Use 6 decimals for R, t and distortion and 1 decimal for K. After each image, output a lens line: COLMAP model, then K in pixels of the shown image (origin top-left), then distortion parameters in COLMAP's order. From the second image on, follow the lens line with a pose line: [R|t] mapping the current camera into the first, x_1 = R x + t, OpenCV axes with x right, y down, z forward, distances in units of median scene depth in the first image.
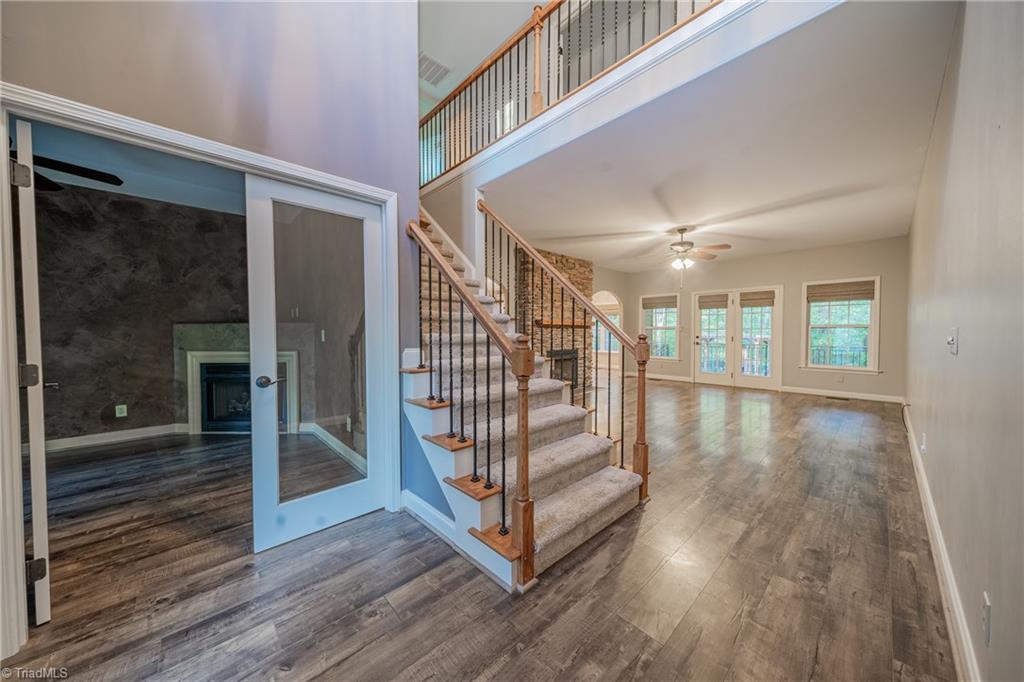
lens RADIAL K [[349.2, 0, 512.8], [0, 349.2, 339.0], [0, 0, 1]] dist [0.016933, -0.003592]
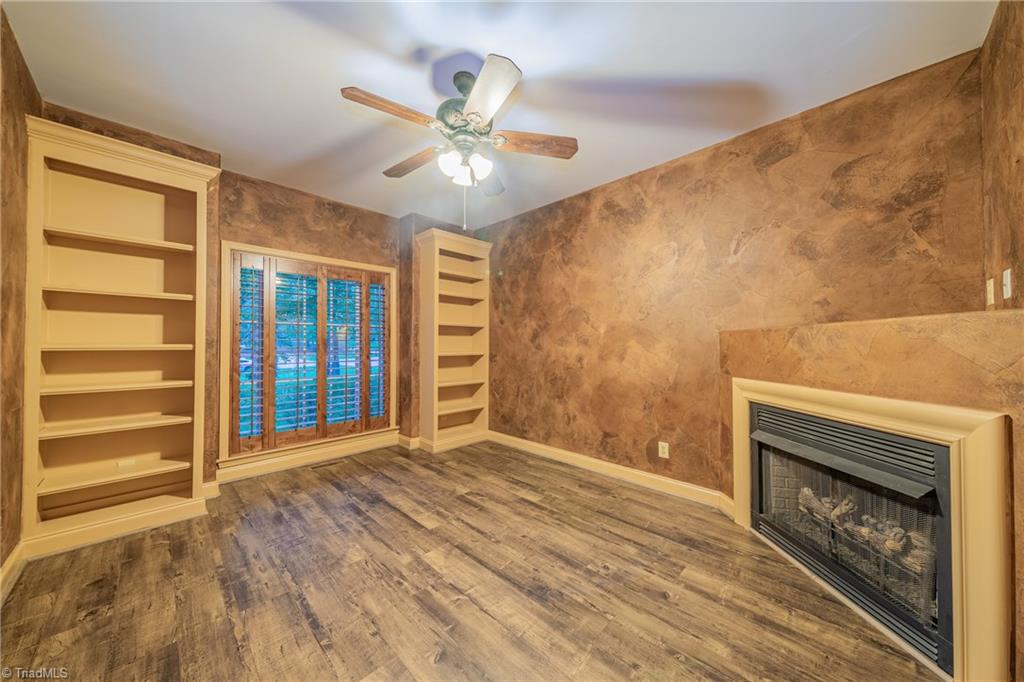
lens RADIAL K [[349.2, 0, 512.8], [0, 349.2, 339.0], [0, 0, 1]] dist [0.016933, -0.003592]
pose [[0.052486, -0.010436, -0.998567, -0.365555], [-0.026121, 0.999589, -0.011819, -0.014434], [0.998280, 0.026704, 0.052192, 0.618739]]
